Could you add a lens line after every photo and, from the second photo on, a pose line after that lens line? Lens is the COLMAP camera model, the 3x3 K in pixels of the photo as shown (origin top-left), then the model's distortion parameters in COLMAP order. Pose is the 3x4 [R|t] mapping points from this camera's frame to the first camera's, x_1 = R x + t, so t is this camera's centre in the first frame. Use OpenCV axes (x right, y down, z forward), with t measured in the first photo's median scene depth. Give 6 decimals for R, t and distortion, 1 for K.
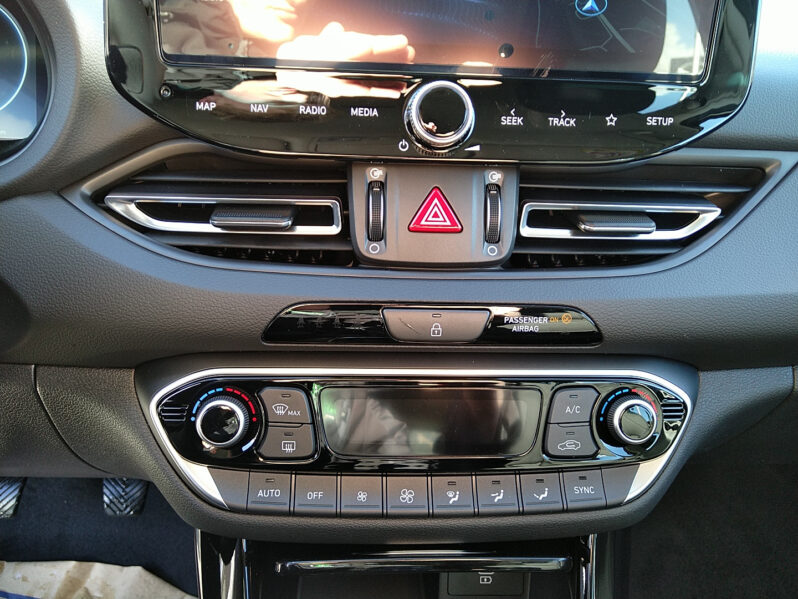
lens RADIAL K [[582.7, 0, 393.0], [0, 582.7, 297.2], [0, 0, 1]] dist [-0.001649, -0.011856]
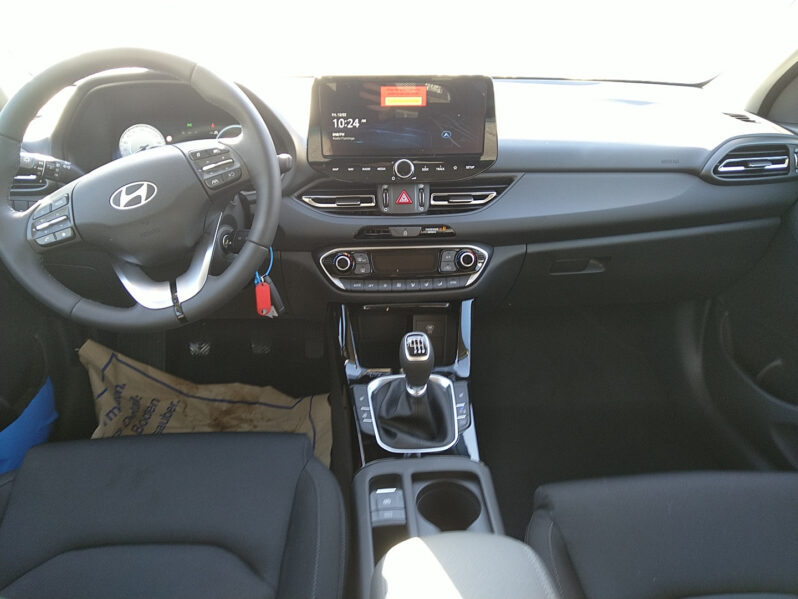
lens RADIAL K [[582.7, 0, 403.8], [0, 582.7, 301.6], [0, 0, 1]] dist [-0.001649, -0.011856]
pose [[0.998131, -0.044369, 0.042026, -0.088199], [0.041215, 0.996469, 0.073147, 0.190172], [-0.045123, -0.071278, 0.996435, -2.244411]]
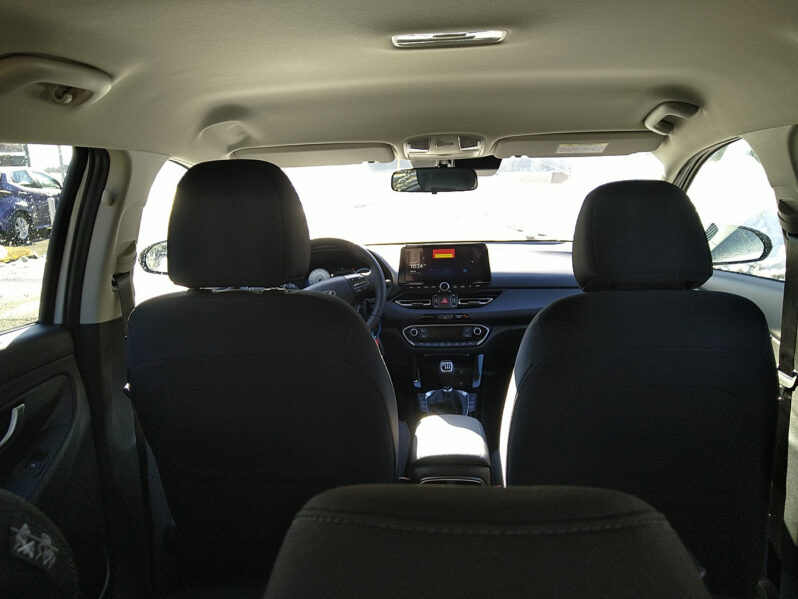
lens RADIAL K [[582.7, 0, 401.0], [0, 582.7, 298.7], [0, 0, 1]] dist [-0.001649, -0.011856]
pose [[0.992933, -0.041835, -0.111056, 0.307310], [0.021335, 0.983485, -0.179726, 0.984121], [0.116740, 0.176087, 0.977428, -5.400856]]
